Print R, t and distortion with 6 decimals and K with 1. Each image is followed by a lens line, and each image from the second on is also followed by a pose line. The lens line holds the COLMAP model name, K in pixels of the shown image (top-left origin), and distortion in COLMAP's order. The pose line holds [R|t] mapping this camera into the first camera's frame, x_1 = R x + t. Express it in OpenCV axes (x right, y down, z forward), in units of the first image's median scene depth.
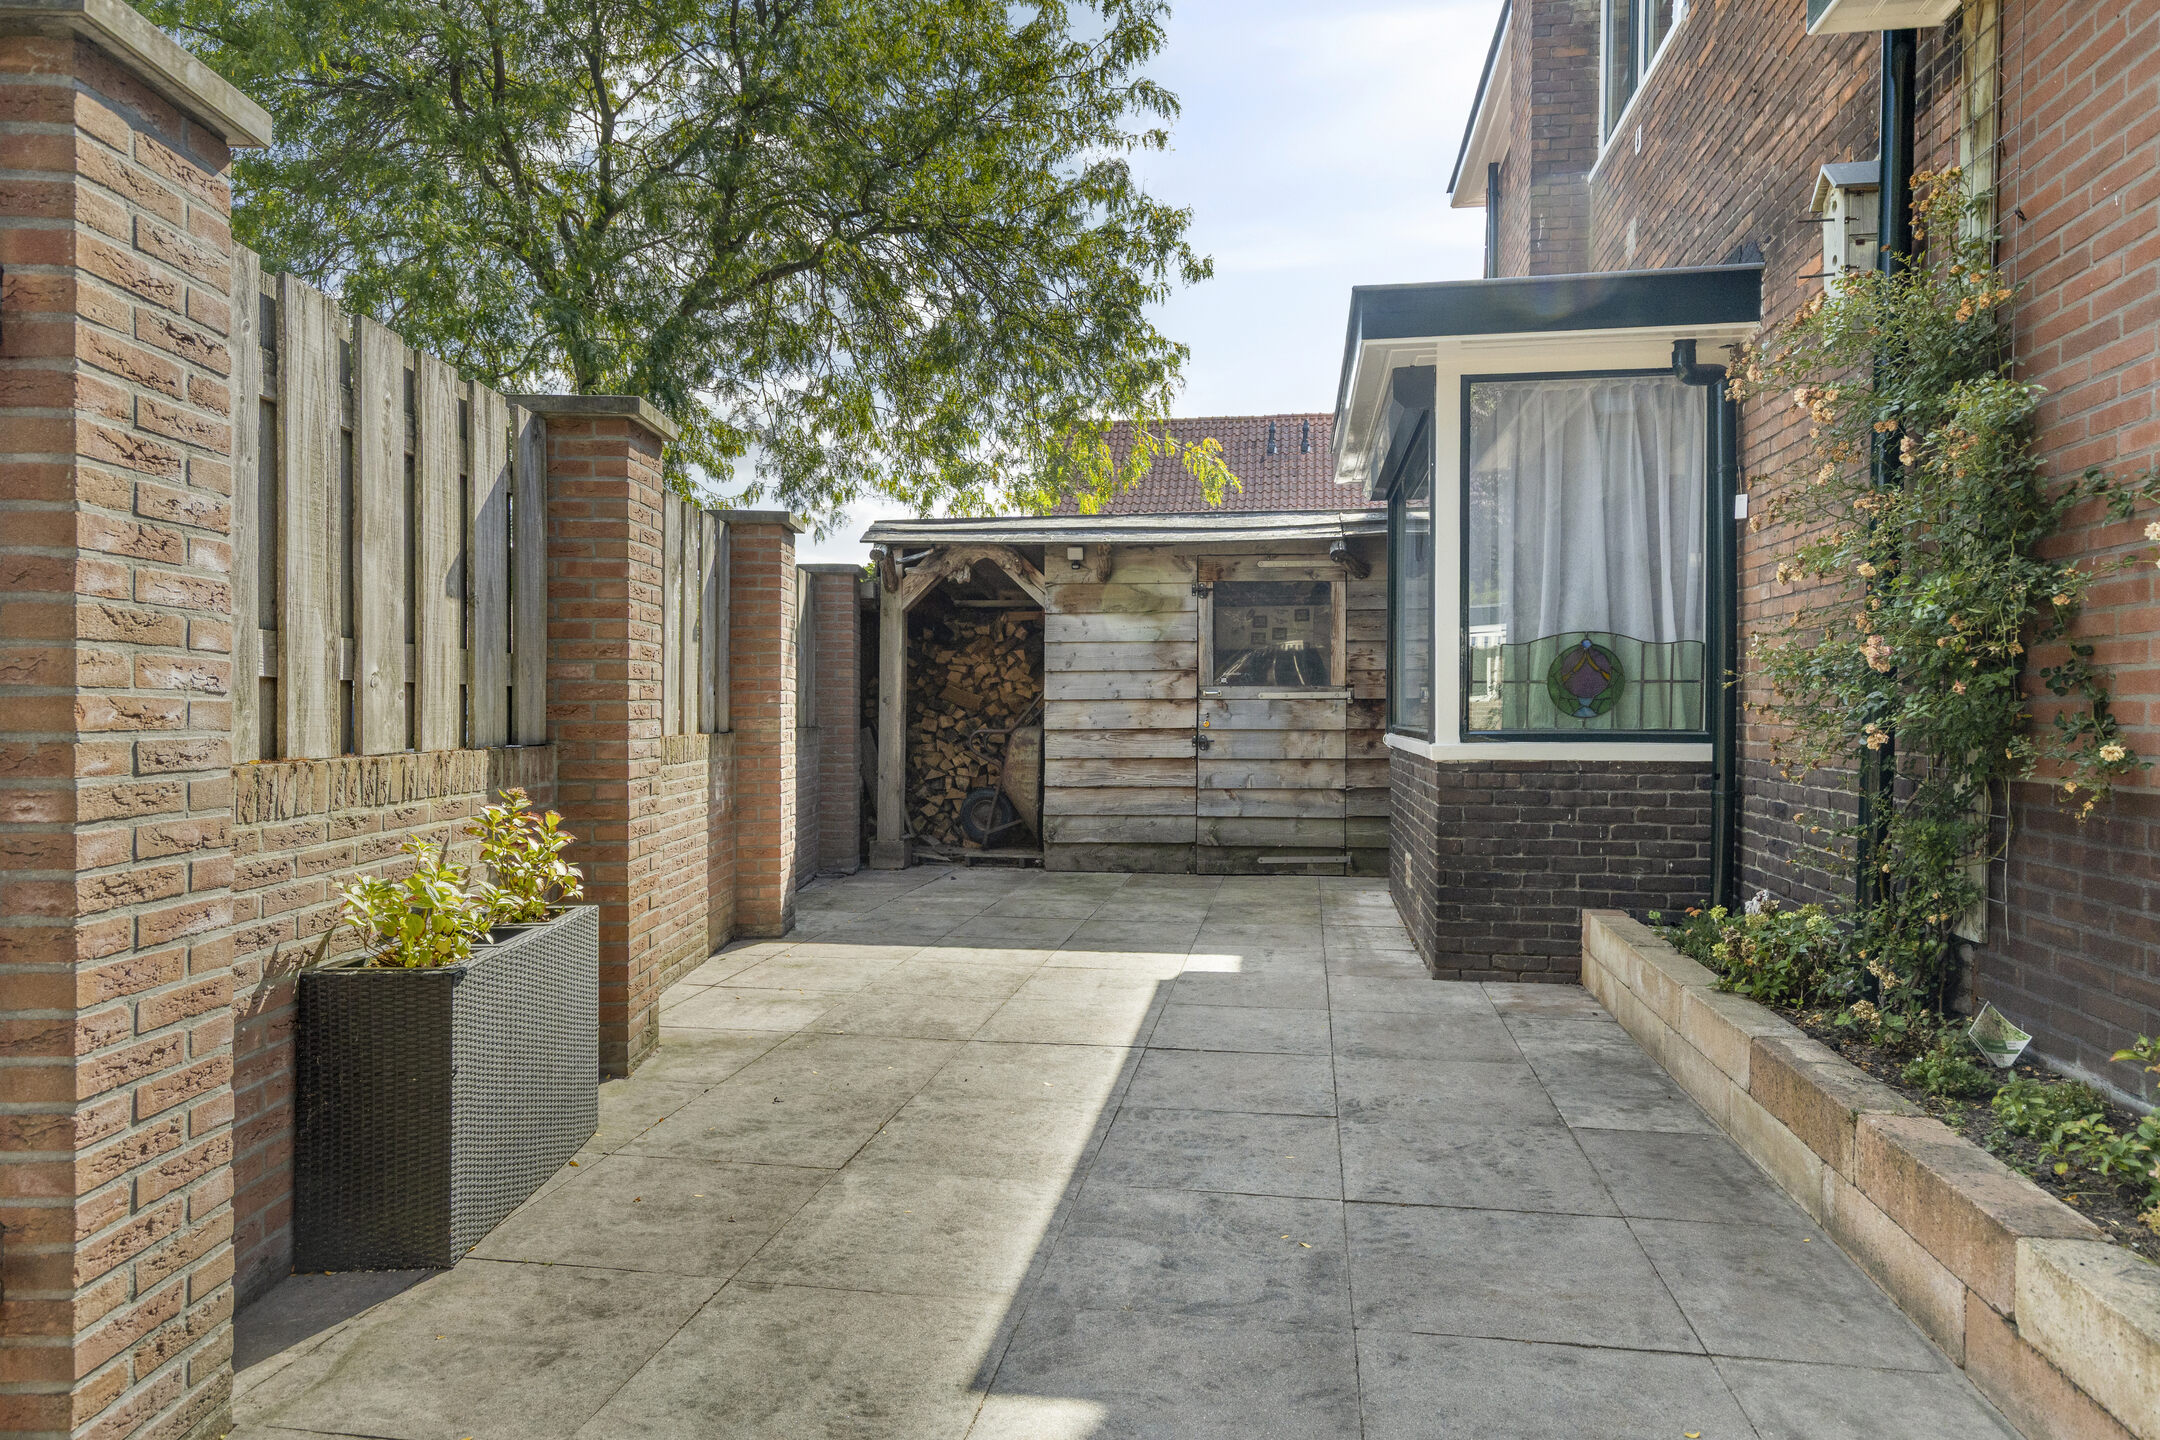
lens RADIAL K [[1268.7, 0, 1076.1], [0, 1268.7, 719.7], [0, 0, 1]] dist [0.003178, 0.000361]
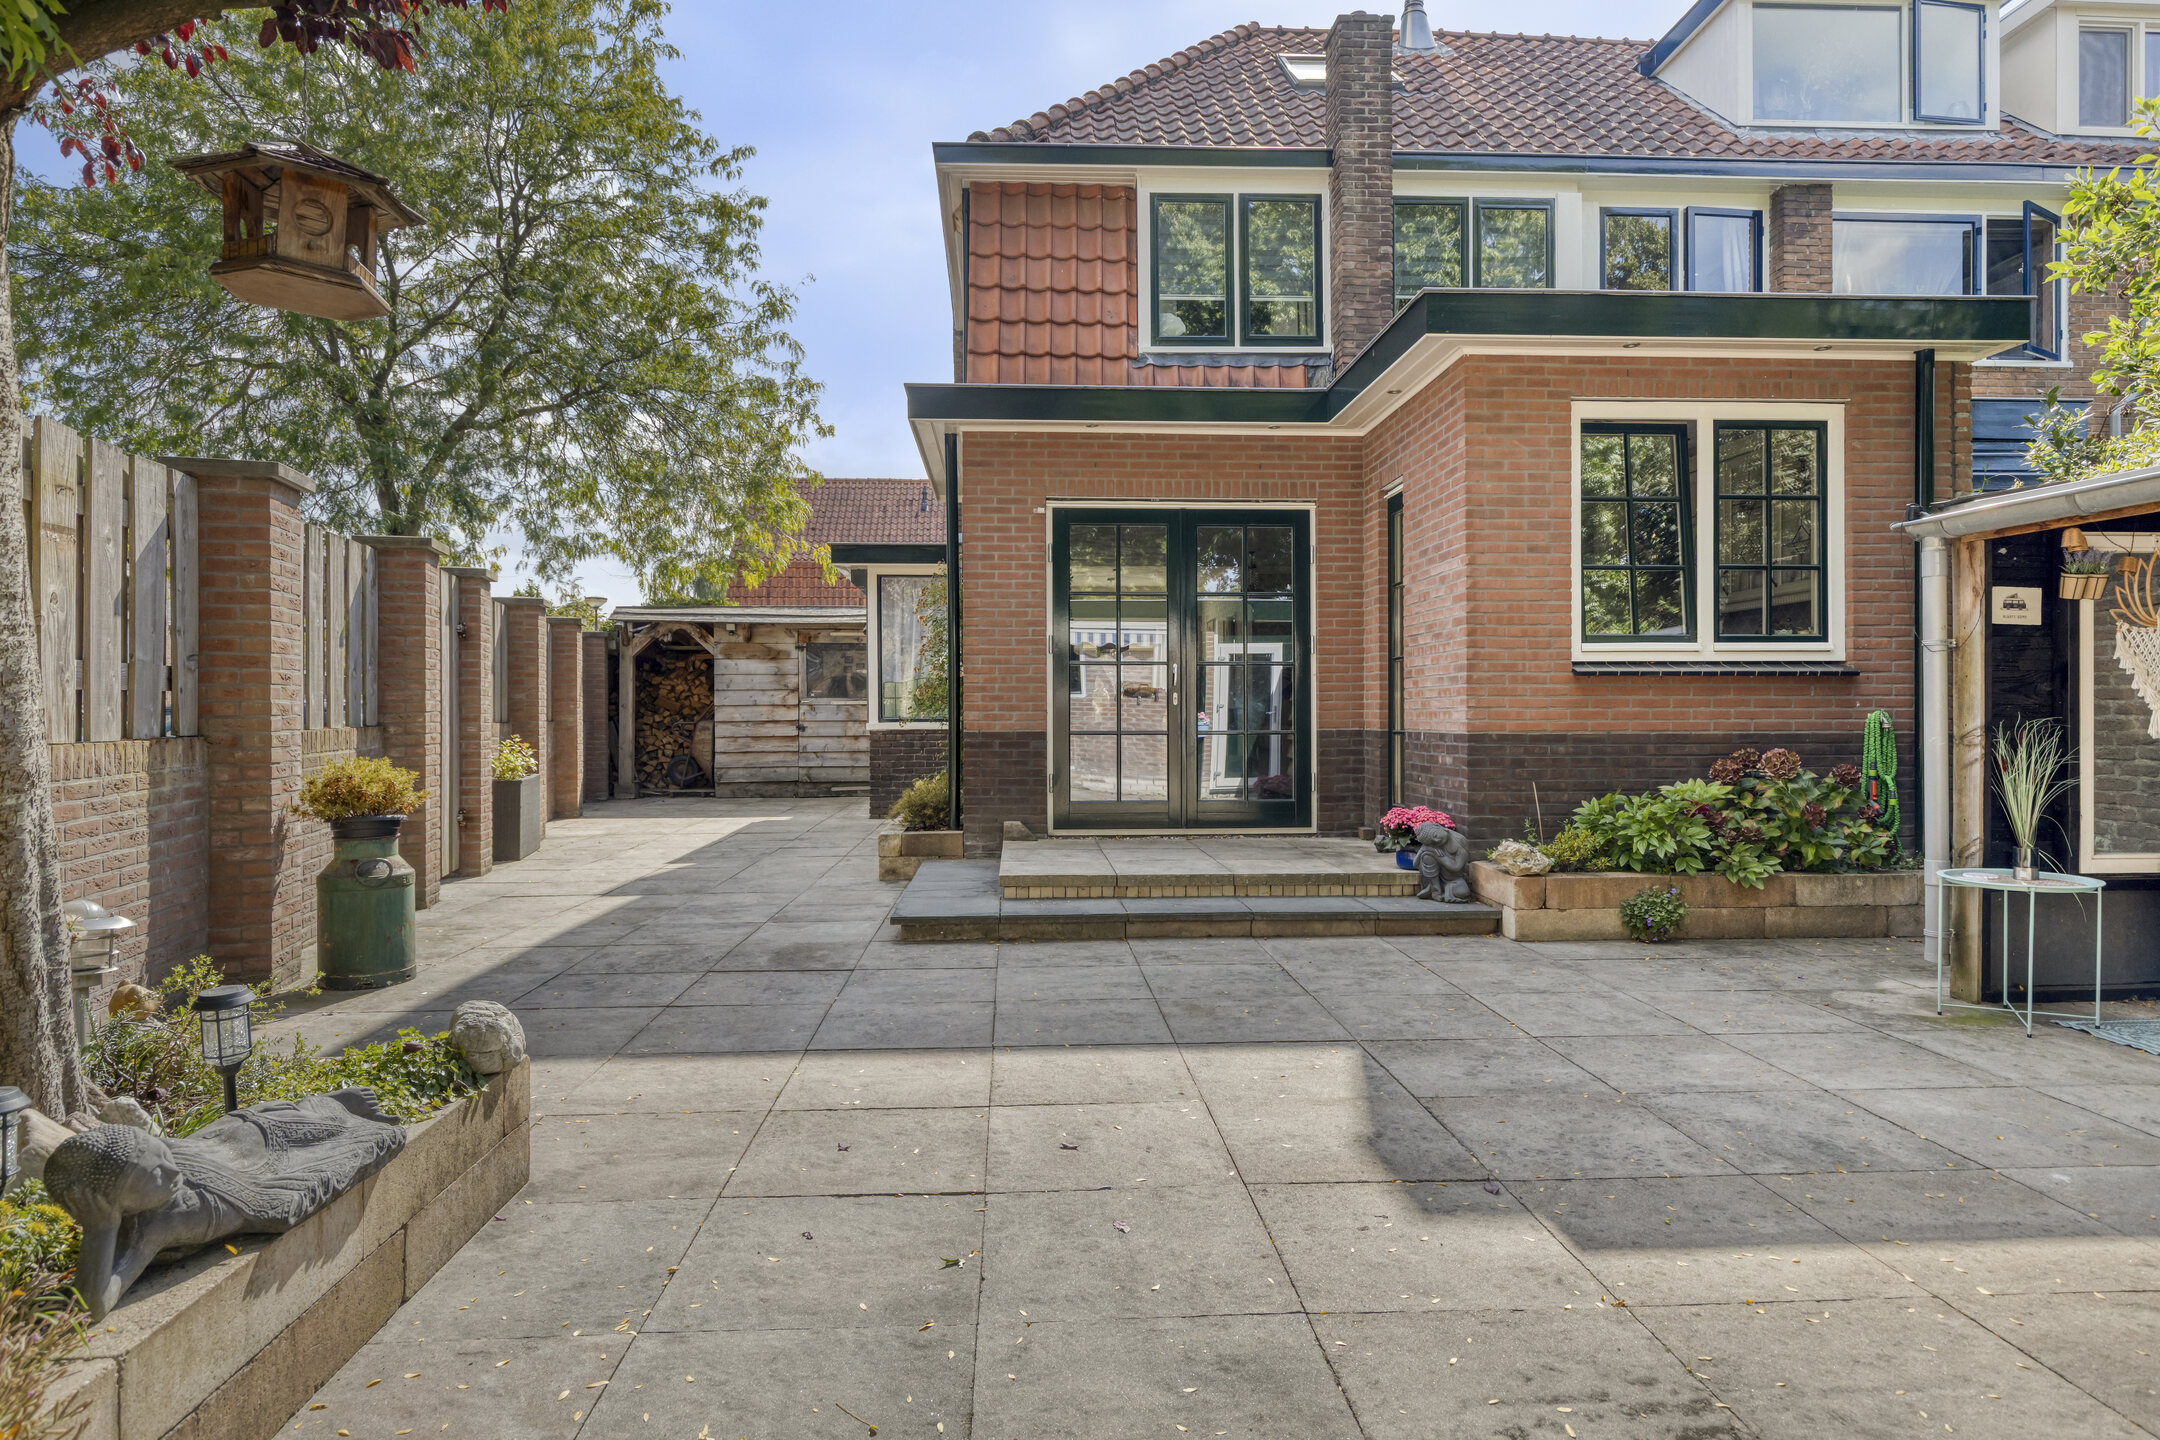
lens RADIAL K [[1268.7, 0, 1100.1], [0, 1268.7, 718.8], [0, 0, 1]] dist [0.003178, 0.000361]
pose [[0.972589, -0.006422, 0.232442, 0.091587], [0.007202, 0.999971, -0.002504, 0.012564], [-0.232420, 0.004110, 0.972607, -0.929881]]
